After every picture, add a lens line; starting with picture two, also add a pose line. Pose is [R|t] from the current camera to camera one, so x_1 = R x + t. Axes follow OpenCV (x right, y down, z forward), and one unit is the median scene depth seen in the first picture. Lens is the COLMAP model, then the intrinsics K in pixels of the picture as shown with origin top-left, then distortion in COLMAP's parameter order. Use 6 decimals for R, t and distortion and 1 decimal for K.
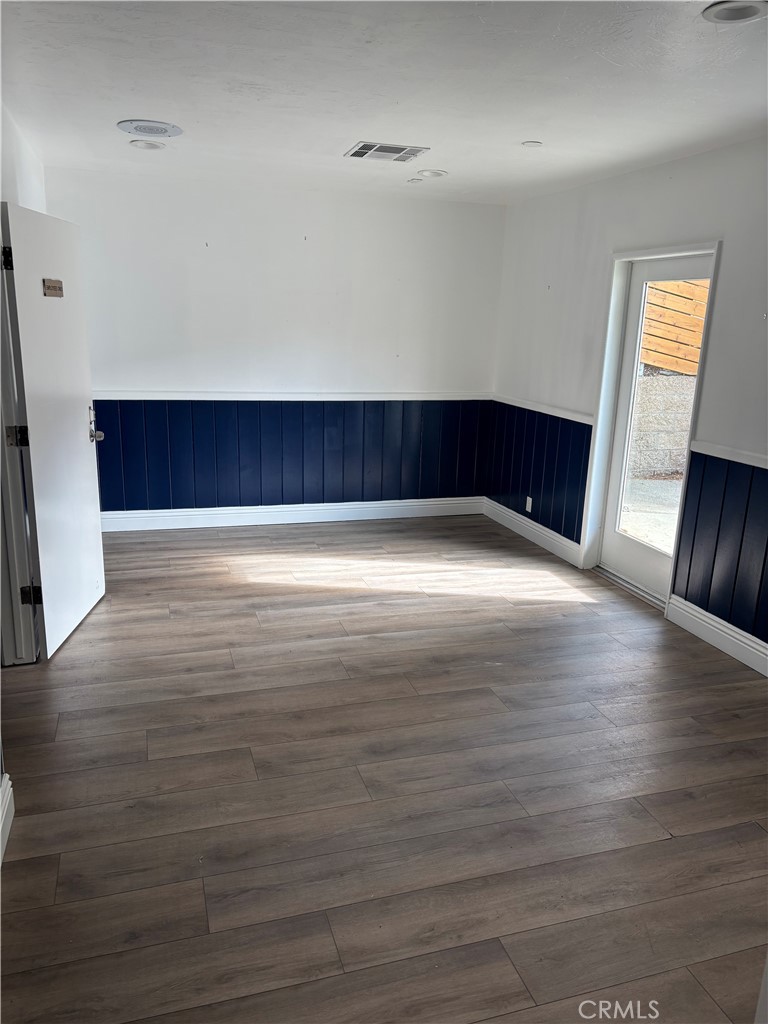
lens RADIAL K [[772.7, 0, 384.0], [0, 772.7, 512.0], [0, 0, 1]] dist [0.074935, -0.008027]
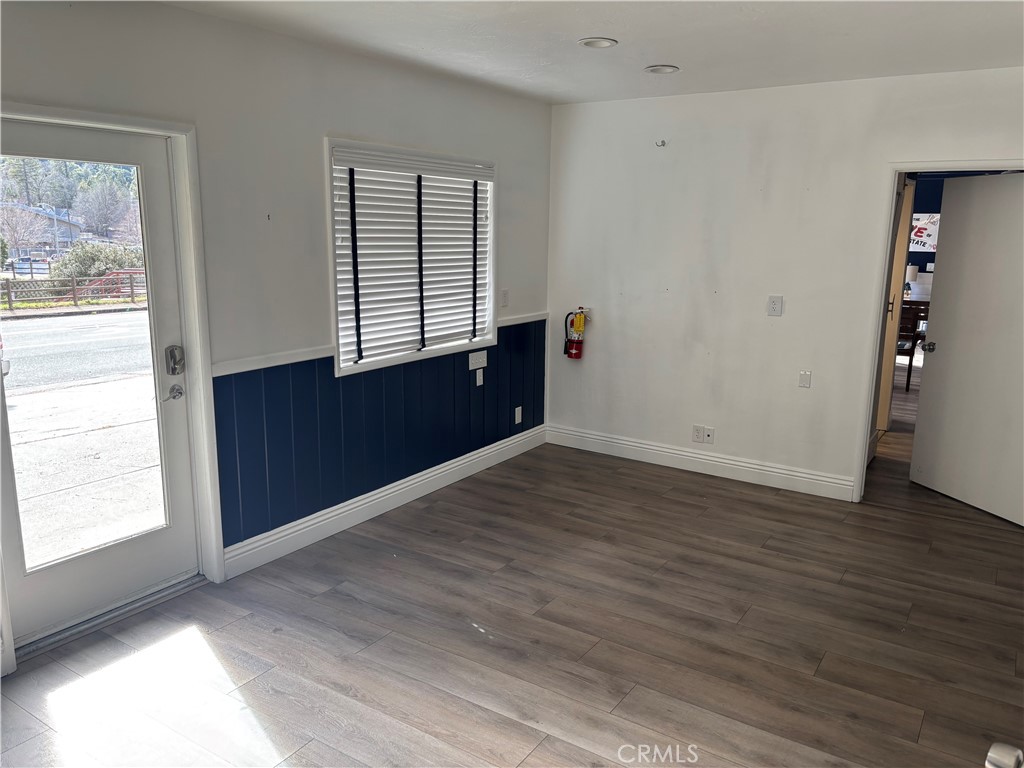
lens RADIAL K [[772.7, 0, 523.5], [0, 772.7, 386.4], [0, 0, 1]] dist [0.074935, -0.008027]
pose [[-0.633089, -0.206836, 0.745933, -0.576478], [0.149334, 0.912903, 0.379877, -0.445047], [-0.759537, 0.351890, -0.547062, 1.605208]]
